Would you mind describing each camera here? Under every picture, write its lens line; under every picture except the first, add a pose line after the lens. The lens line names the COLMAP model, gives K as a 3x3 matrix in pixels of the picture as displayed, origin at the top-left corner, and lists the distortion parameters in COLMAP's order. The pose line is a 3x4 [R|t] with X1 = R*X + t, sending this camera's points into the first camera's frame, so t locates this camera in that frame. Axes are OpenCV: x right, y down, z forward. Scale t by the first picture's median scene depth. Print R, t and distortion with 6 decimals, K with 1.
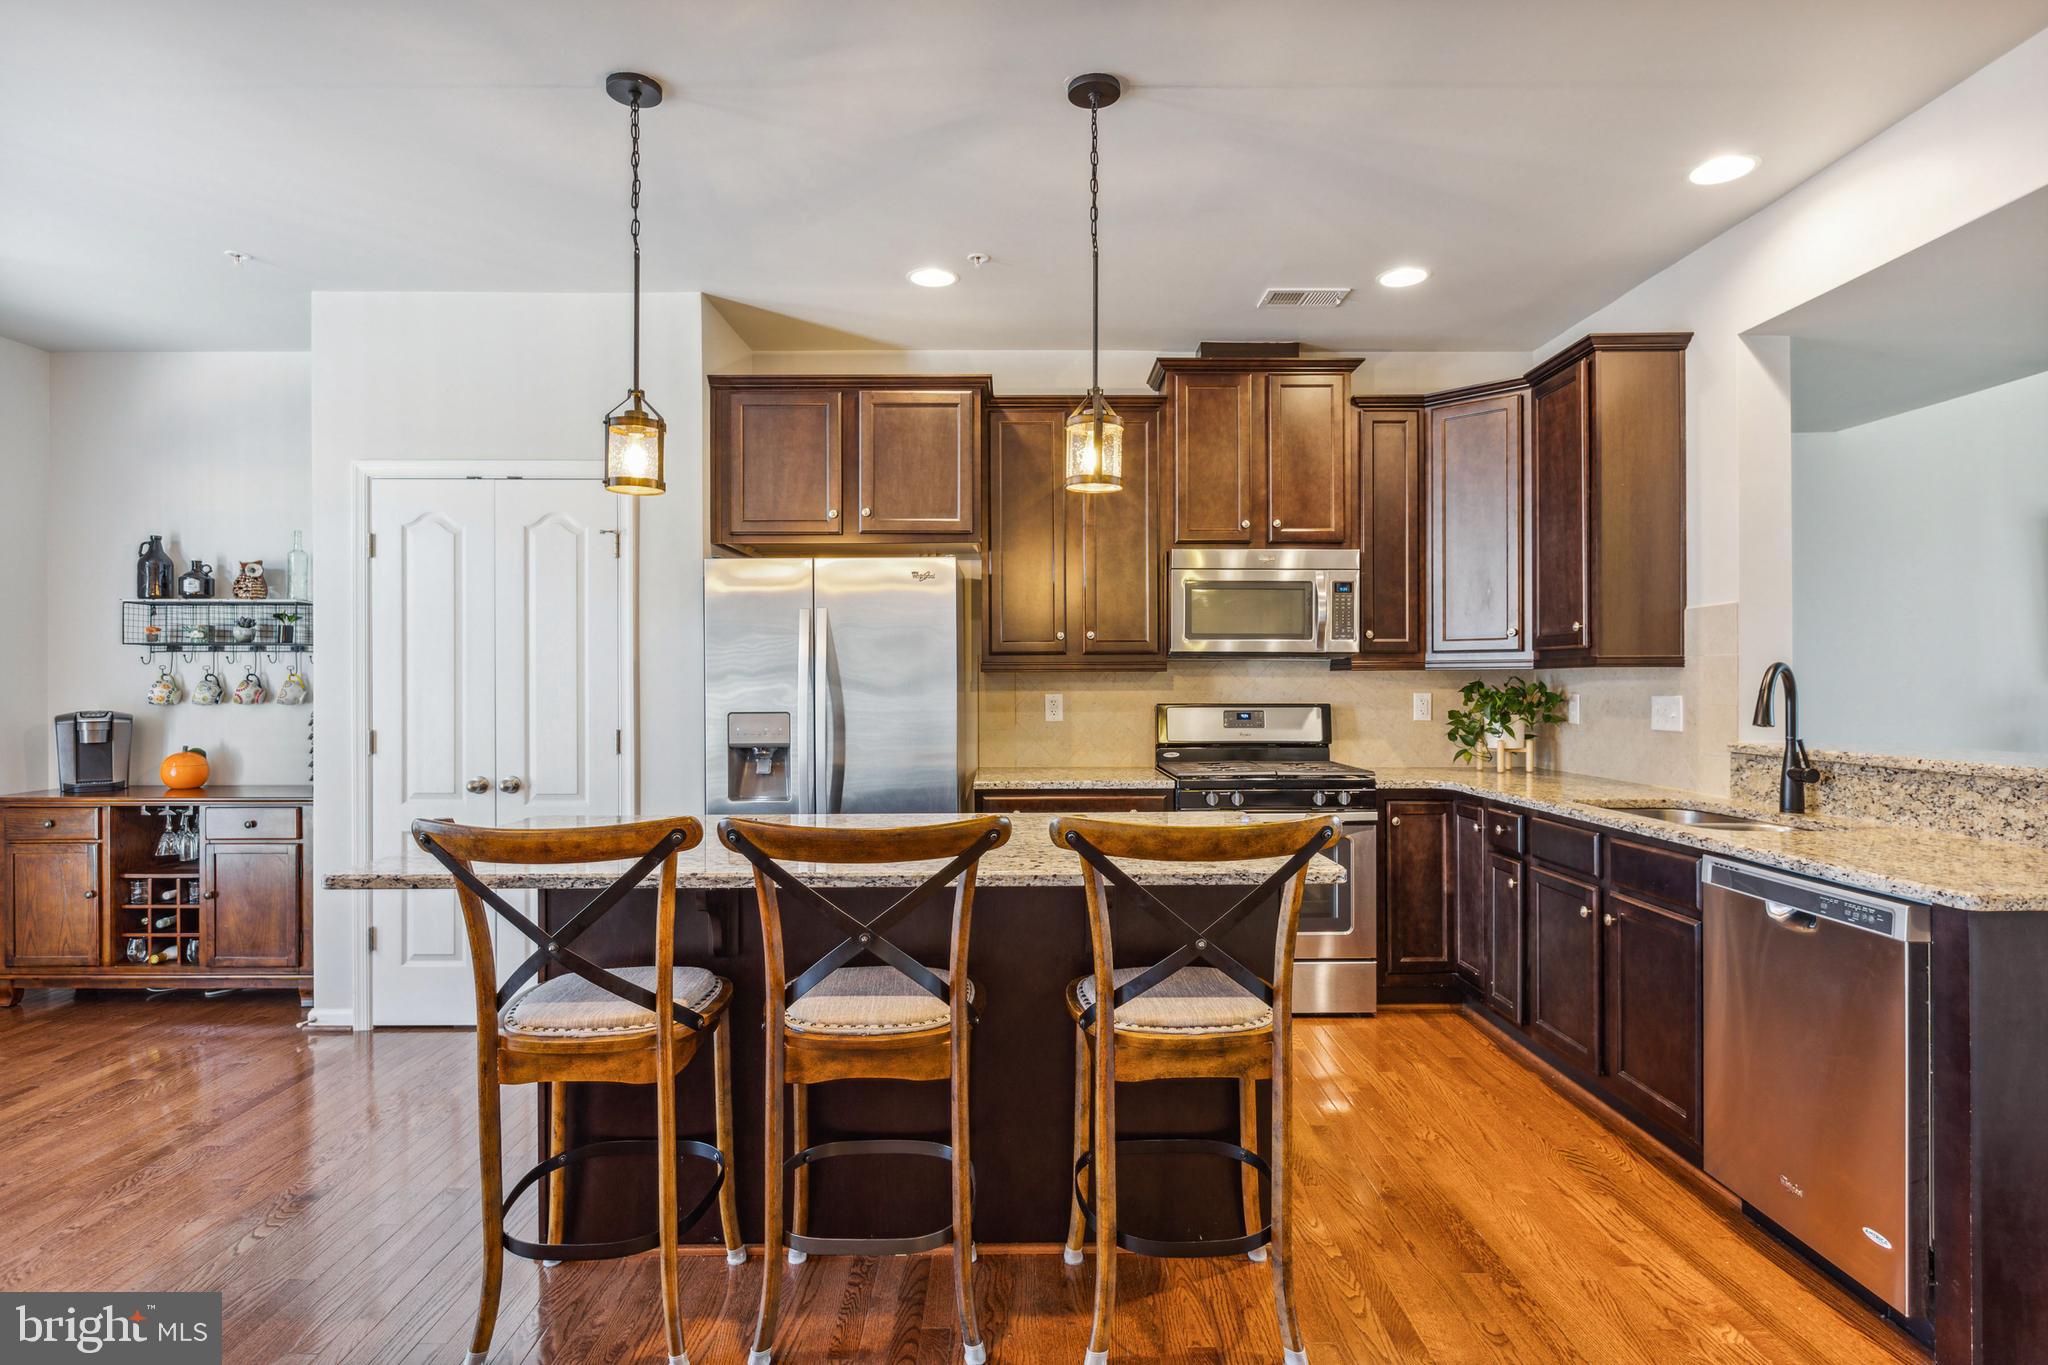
lens RADIAL K [[1073.1, 0, 1031.5], [0, 1073.1, 679.1], [0, 0, 1]] dist [-0.003224, -0.003793]
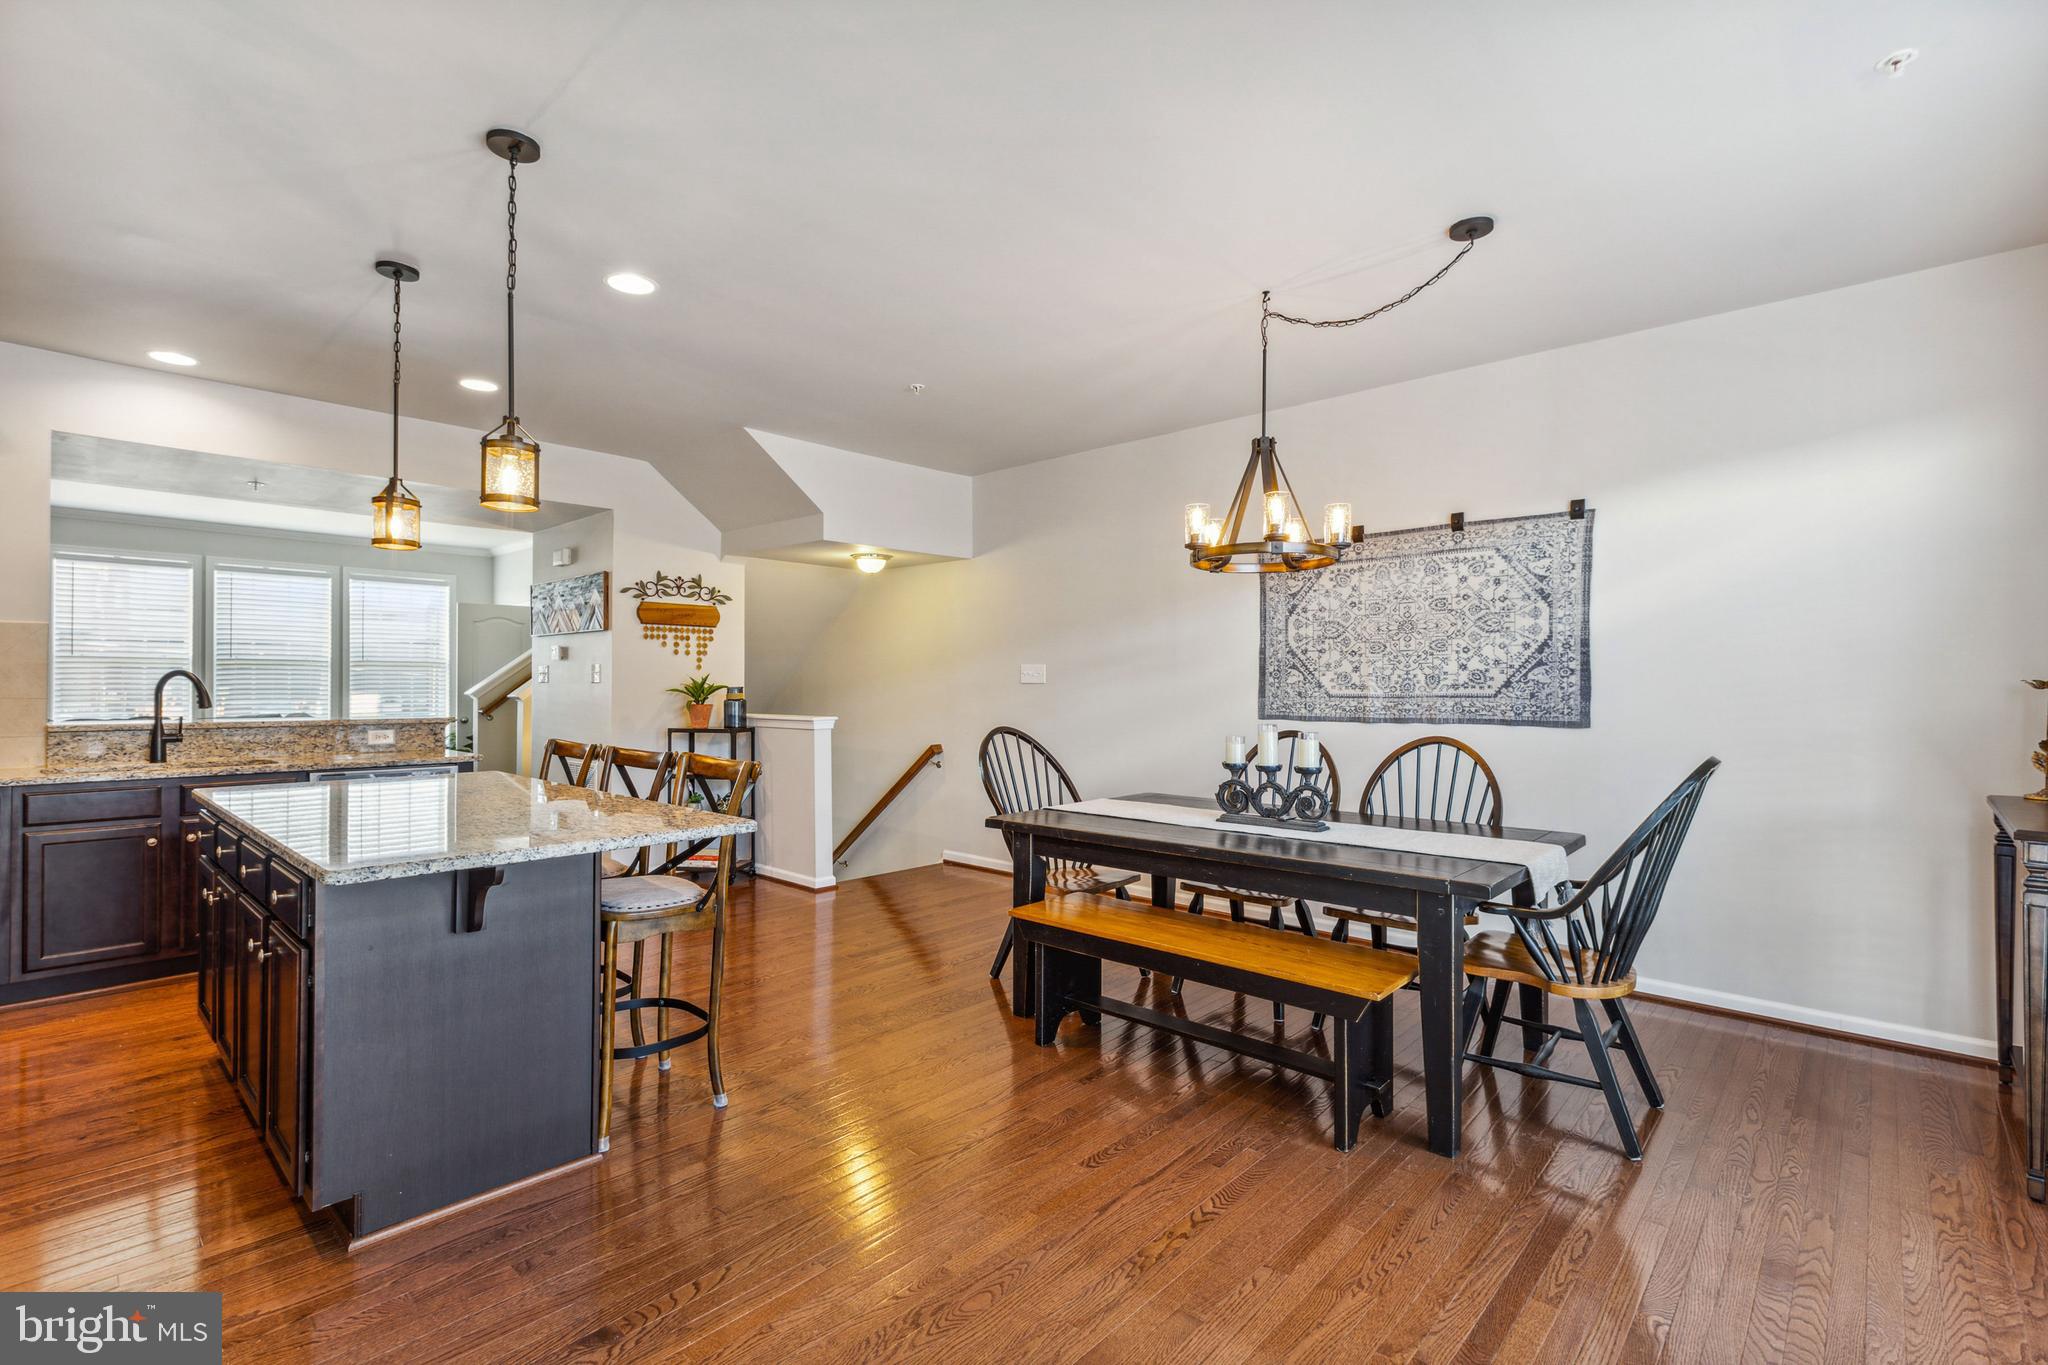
lens RADIAL K [[939.8, 0, 1031.8], [0, 939.8, 677.4], [0, 0, 1]] dist [0.004261, -0.002723]
pose [[-0.727028, 0.008343, 0.686557, -0.923753], [-0.004339, 0.999850, -0.016744, 0.010706], [-0.686594, -0.015152, -0.726883, 0.848640]]
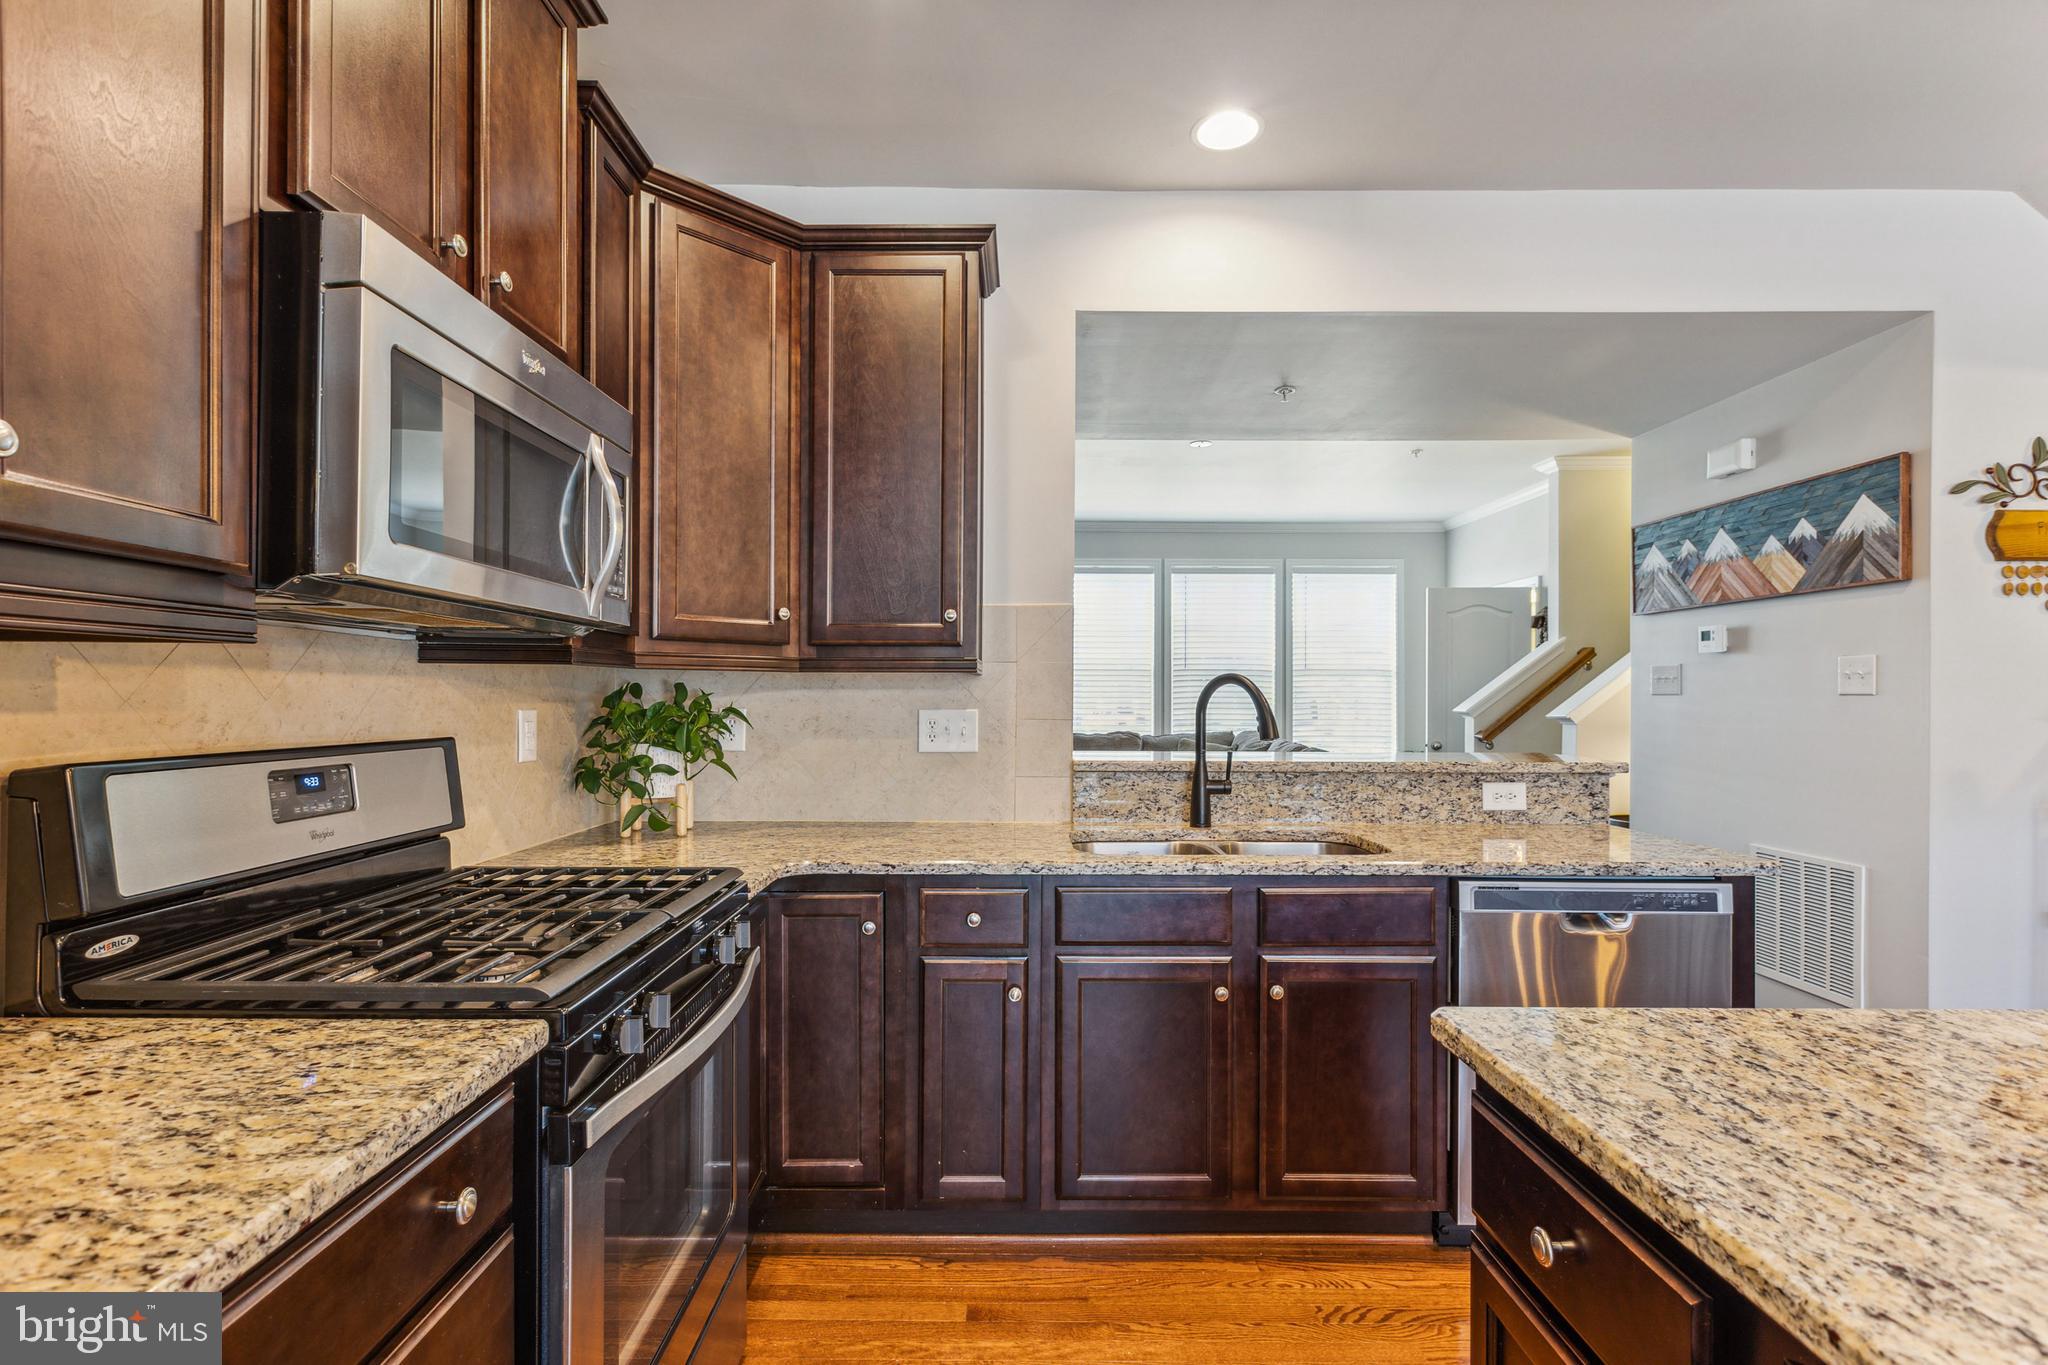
lens RADIAL K [[939.8, 0, 1024.5], [0, 939.8, 695.4], [0, 0, 1]] dist [0.004261, -0.002723]
pose [[0.011530, 0.002165, 0.999931, -0.119378], [-0.008825, 0.999959, -0.002063, 0.005207], [-0.999895, -0.008800, 0.011549, 0.867431]]
